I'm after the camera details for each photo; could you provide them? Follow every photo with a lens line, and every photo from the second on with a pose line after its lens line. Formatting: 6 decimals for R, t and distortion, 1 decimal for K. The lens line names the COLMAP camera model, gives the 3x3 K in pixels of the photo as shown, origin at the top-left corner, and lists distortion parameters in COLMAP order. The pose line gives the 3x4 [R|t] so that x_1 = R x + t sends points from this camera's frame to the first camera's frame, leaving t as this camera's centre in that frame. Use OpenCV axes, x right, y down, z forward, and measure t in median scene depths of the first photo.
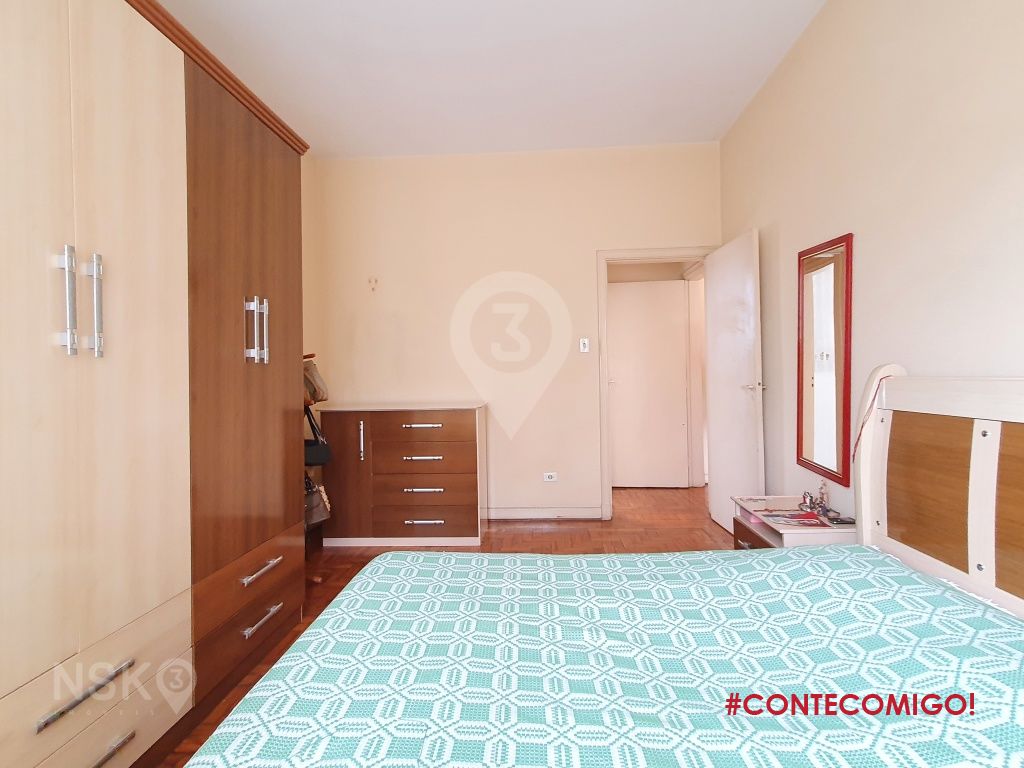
lens RADIAL K [[500.8, 0, 518.2], [0, 500.8, 377.0], [0, 0, 1]] dist [-0.005767, 0.009251]
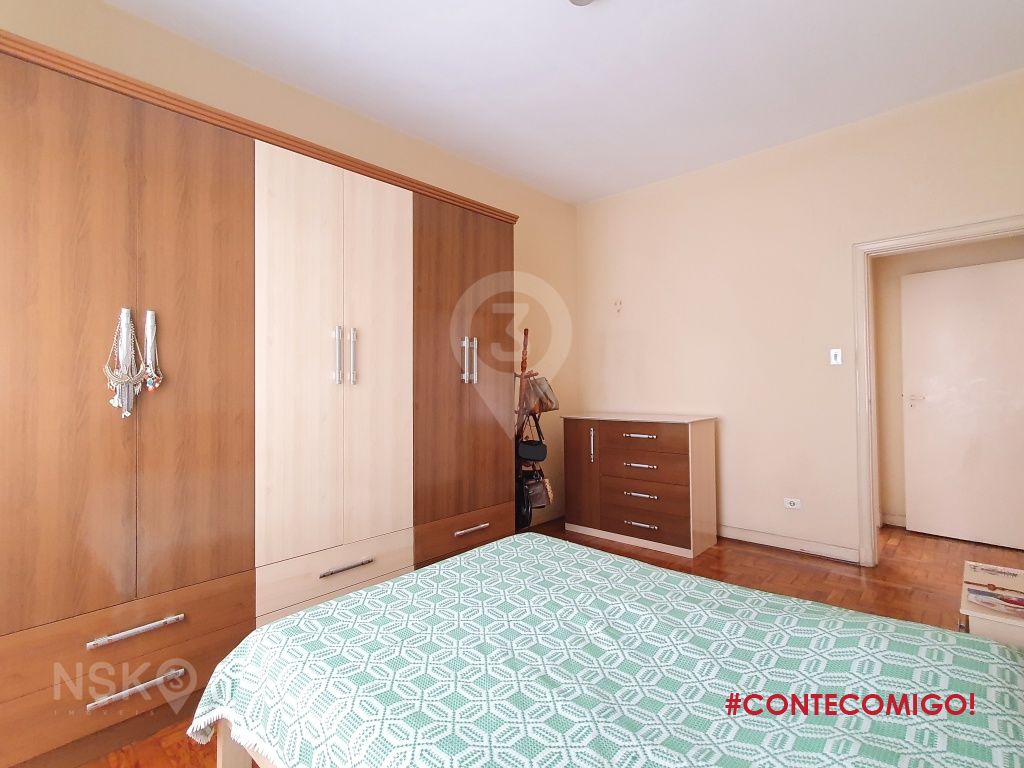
lens RADIAL K [[500.8, 0, 521.3], [0, 500.8, 375.2], [0, 0, 1]] dist [-0.005767, 0.009251]
pose [[0.779562, 0.000287, -0.626325, 0.497137], [-0.007484, 0.999933, -0.008858, -0.039755], [0.626281, 0.011593, 0.779511, -0.019586]]
